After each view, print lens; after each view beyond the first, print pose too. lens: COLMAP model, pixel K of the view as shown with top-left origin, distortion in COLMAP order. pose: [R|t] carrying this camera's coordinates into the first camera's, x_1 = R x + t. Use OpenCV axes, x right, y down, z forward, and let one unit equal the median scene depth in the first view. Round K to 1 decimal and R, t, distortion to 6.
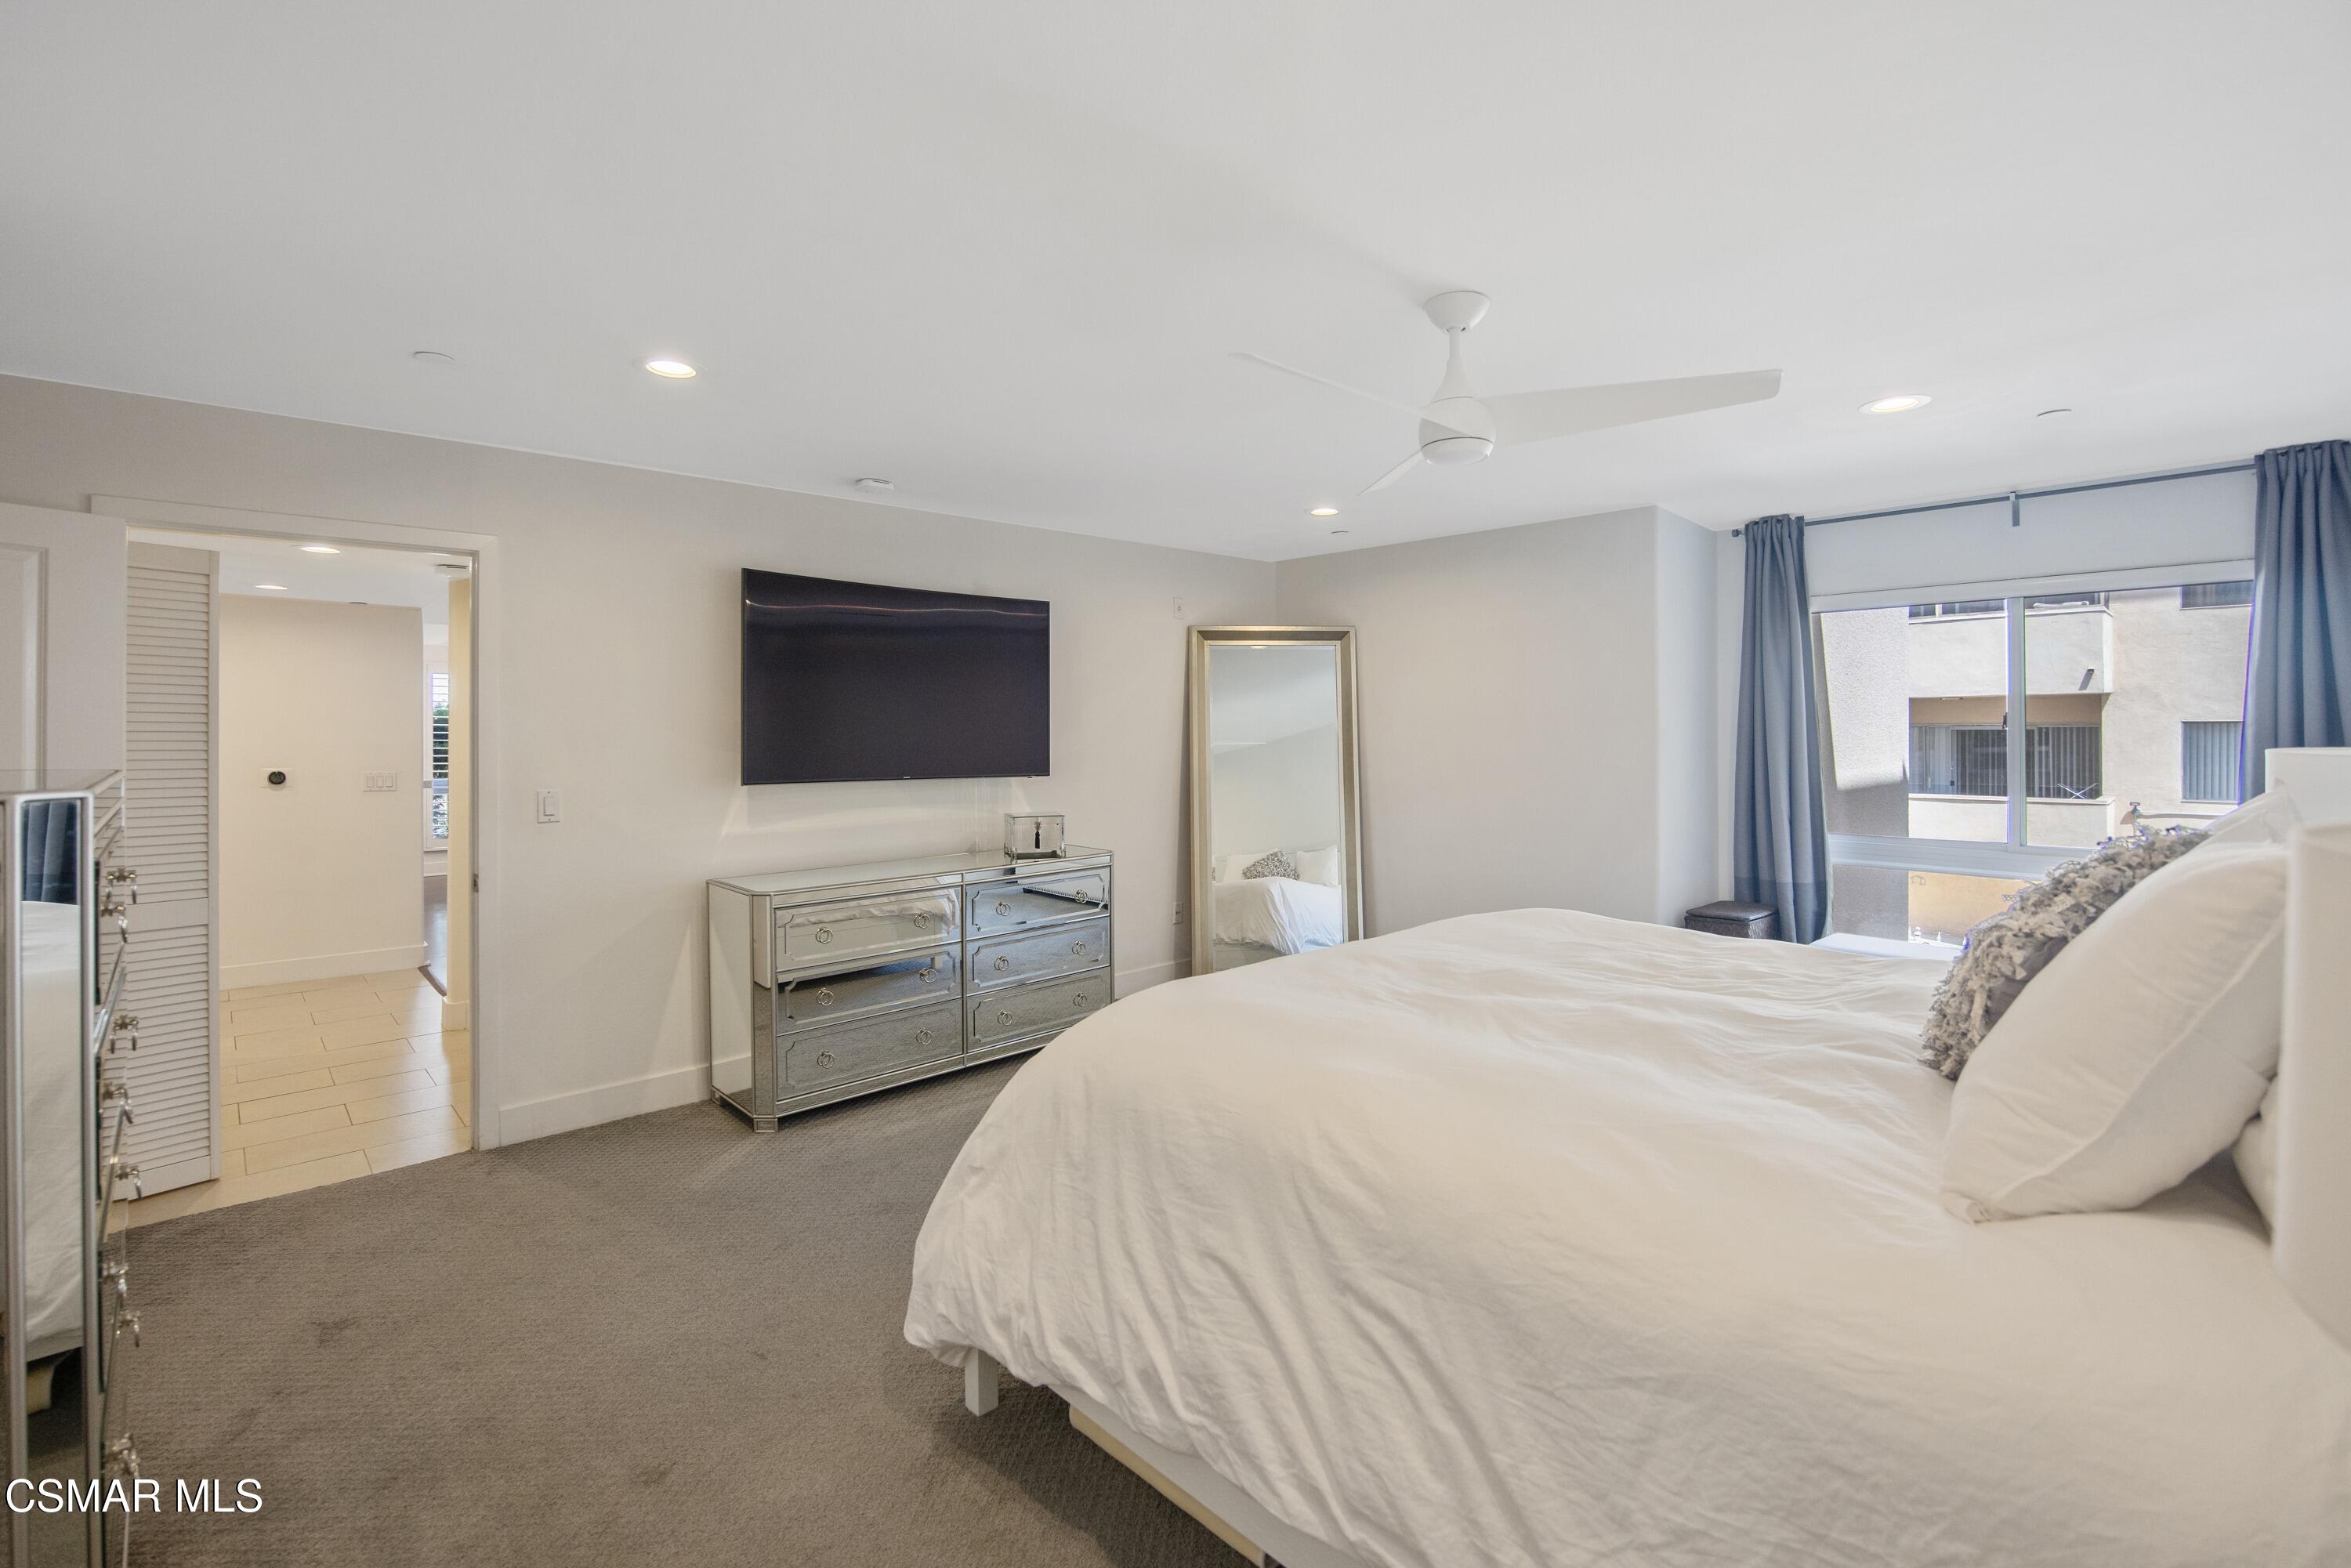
lens RADIAL K [[1034.6, 0, 1181.4], [0, 1034.6, 735.3], [0, 0, 1]] dist [-0.000837, 0.000031]
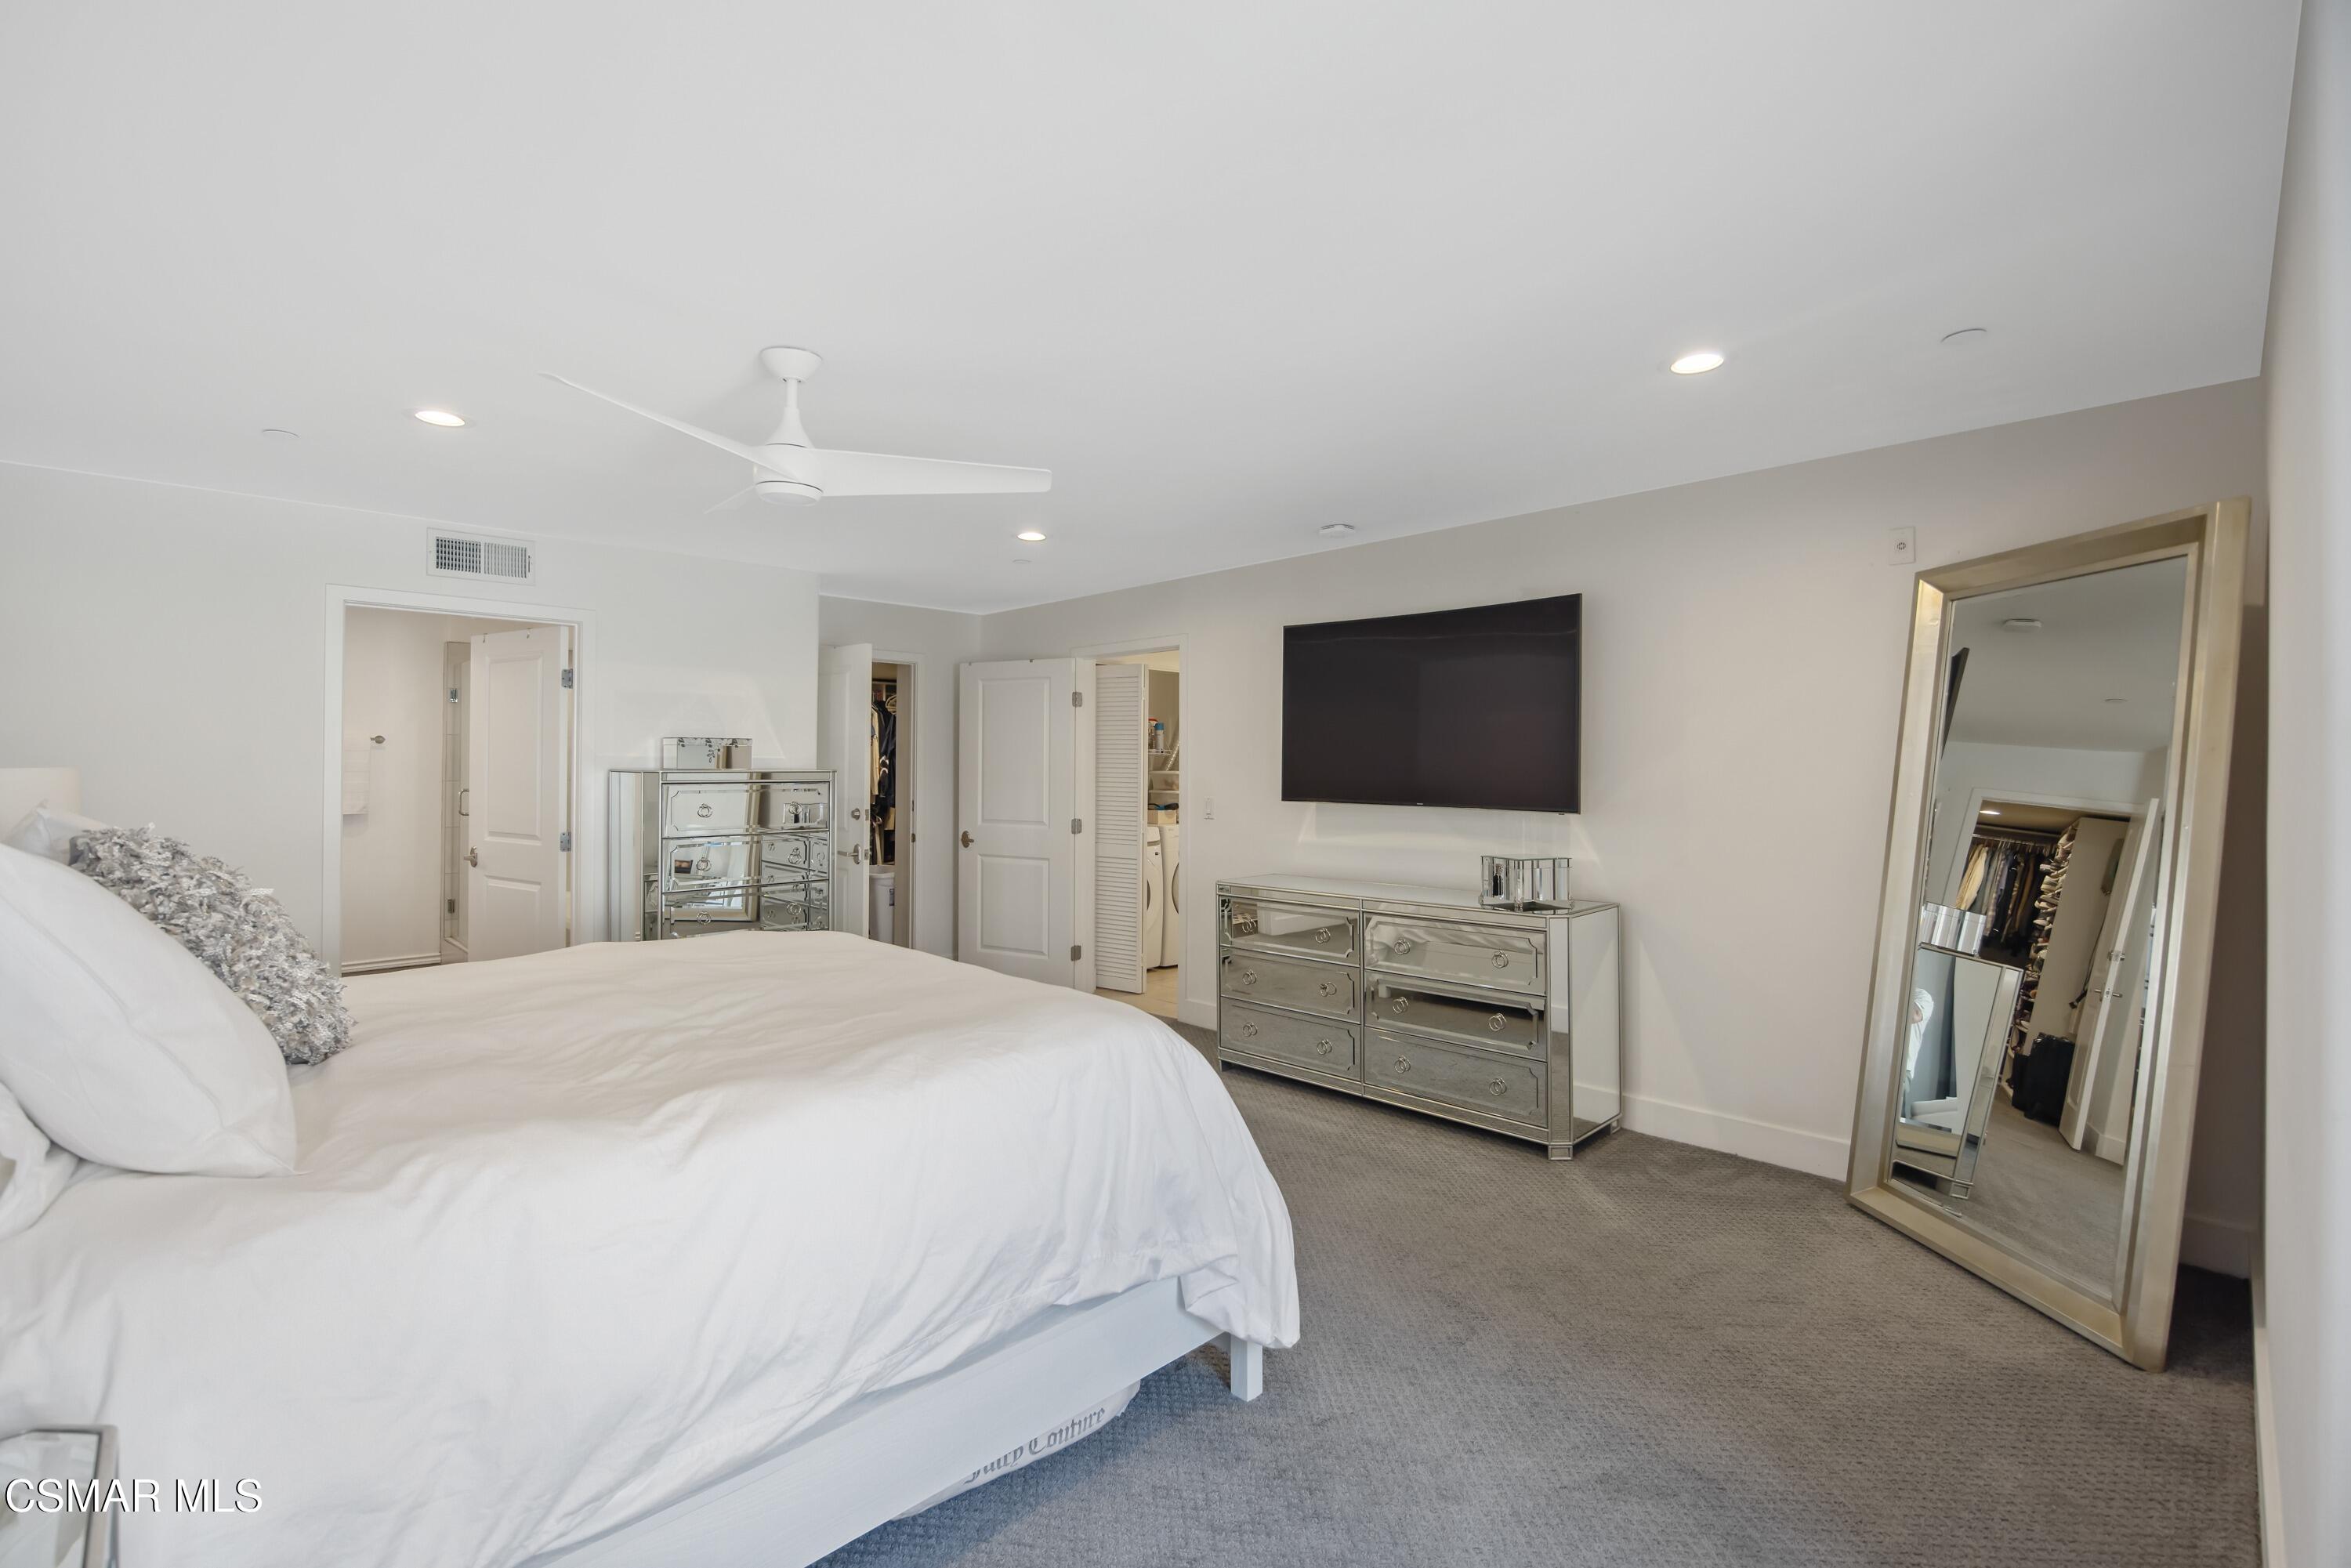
lens RADIAL K [[1033.2, 0, 1175.5], [0, 1033.2, 784.0], [0, 0, 1]] dist [0.000206, 0.000053]
pose [[0.022241, 0.013527, -0.999661, 0.851067], [-0.012780, 0.999831, 0.013245, 0.013805], [0.999671, 0.012481, 0.022410, 0.884060]]
